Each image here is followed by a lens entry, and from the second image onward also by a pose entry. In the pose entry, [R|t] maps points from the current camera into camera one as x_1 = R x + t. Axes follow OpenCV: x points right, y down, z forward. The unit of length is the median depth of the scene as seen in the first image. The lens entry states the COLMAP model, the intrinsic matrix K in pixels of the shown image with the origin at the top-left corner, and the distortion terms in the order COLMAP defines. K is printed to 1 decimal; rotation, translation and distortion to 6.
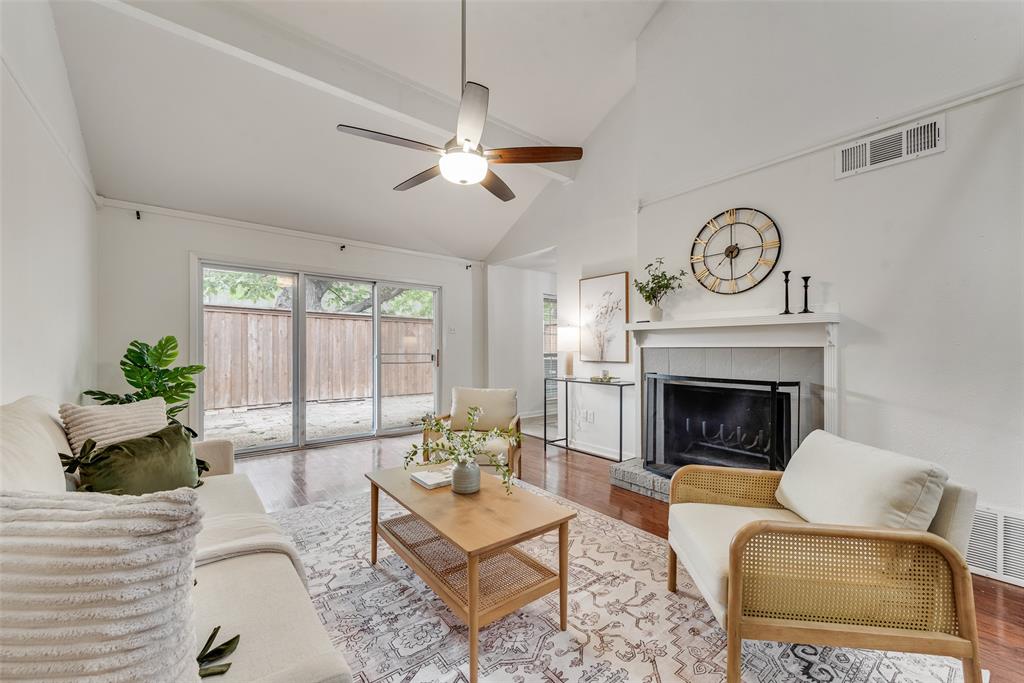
lens RADIAL K [[402.8, 0, 508.4], [0, 402.8, 347.3], [0, 0, 1]] dist [0.011340, -0.005709]
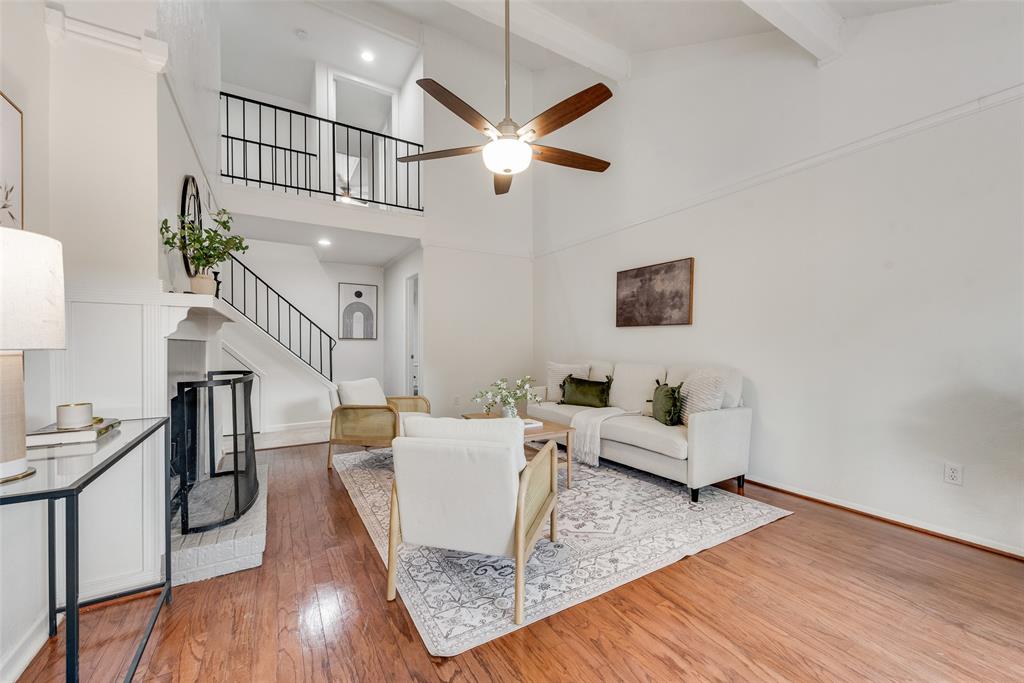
lens RADIAL K [[402.8, 0, 508.4], [0, 402.8, 347.3], [0, 0, 1]] dist [0.011340, -0.005709]
pose [[-0.990696, -0.003321, 0.136051, -0.237608], [-0.003176, 0.999994, 0.001280, 0.012842], [-0.136054, 0.000836, -0.990701, 1.902841]]
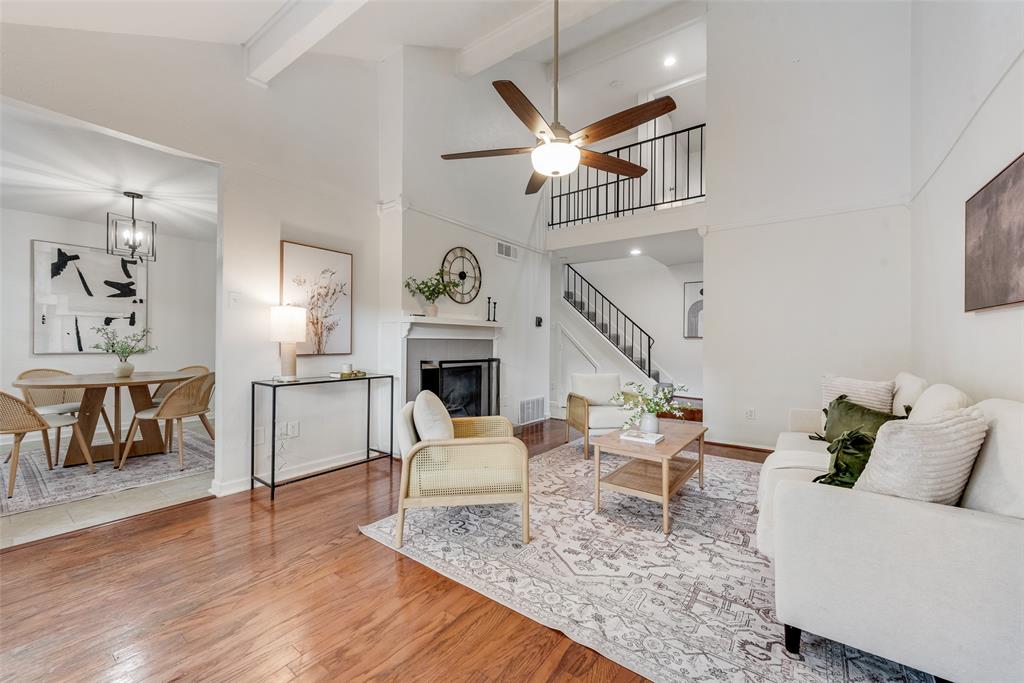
lens RADIAL K [[396.5, 0, 506.3], [0, 396.5, 340.7], [0, 0, 1]] dist [0.000393, -0.000853]
pose [[-0.253455, -0.004830, 0.967335, -0.985569], [-0.015826, 0.999874, 0.000846, 0.001685], [-0.967218, -0.015095, -0.253500, 1.316387]]
